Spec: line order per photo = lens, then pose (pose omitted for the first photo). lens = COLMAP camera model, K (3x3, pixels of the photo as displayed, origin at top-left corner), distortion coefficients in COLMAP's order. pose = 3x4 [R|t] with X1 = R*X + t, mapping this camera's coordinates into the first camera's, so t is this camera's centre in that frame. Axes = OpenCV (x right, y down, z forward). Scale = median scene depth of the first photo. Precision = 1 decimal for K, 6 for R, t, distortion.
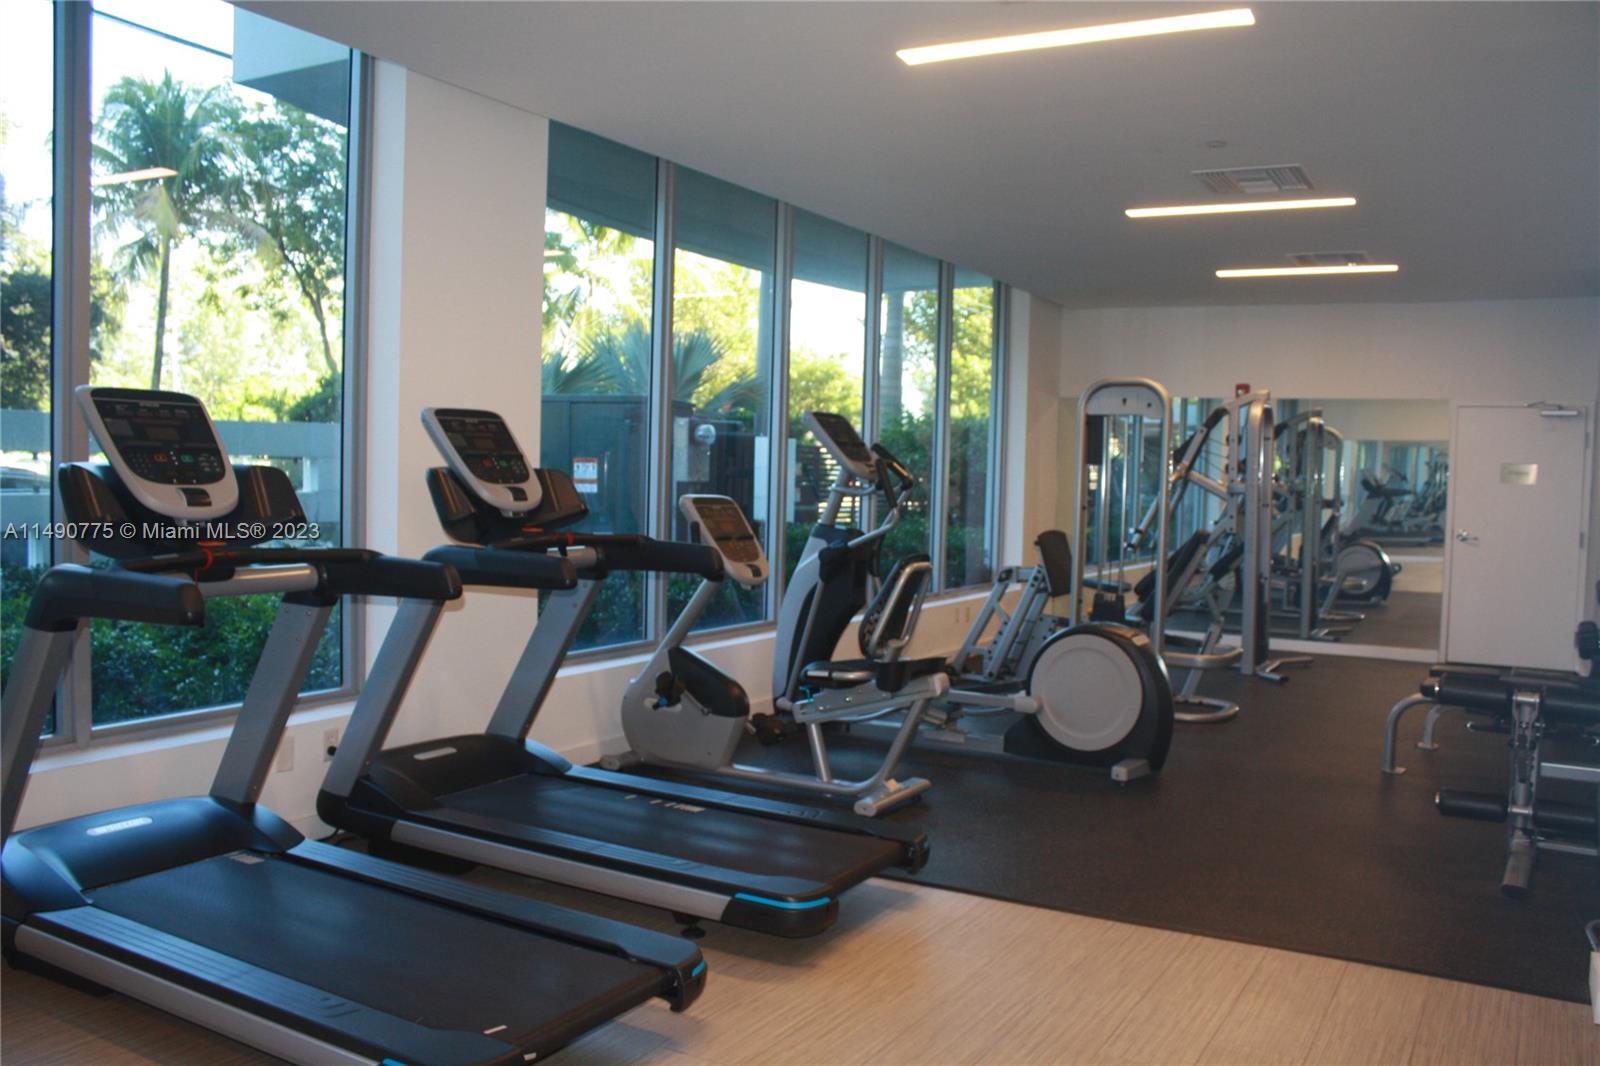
lens RADIAL K [[1345.8, 0, 800.0], [0, 1345.8, 533.0], [0, 0, 1]] dist [-0.161329, 0.144186]
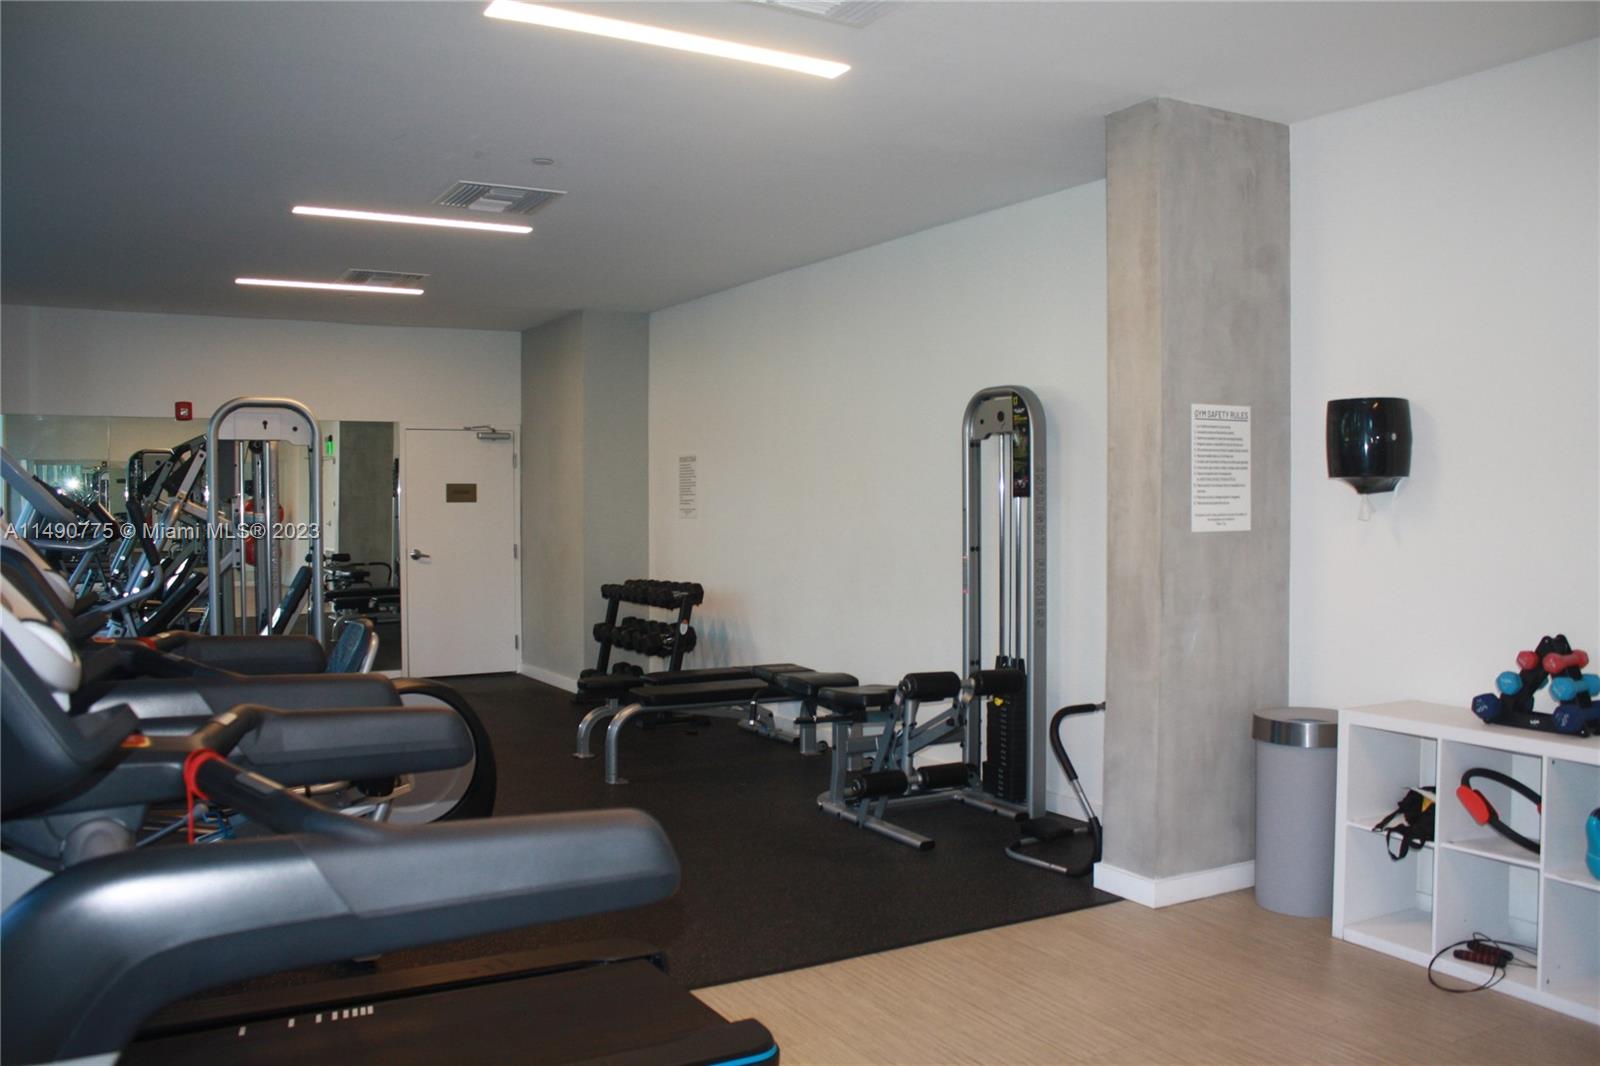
lens RADIAL K [[1345.8, 0, 800.0], [0, 1345.8, 533.0], [0, 0, 1]] dist [-0.161329, 0.144186]
pose [[0.502145, -0.048525, 0.863421, -0.388010], [0.058080, 0.998063, 0.022314, -0.032183], [-0.862831, 0.038942, 0.503990, 0.322096]]
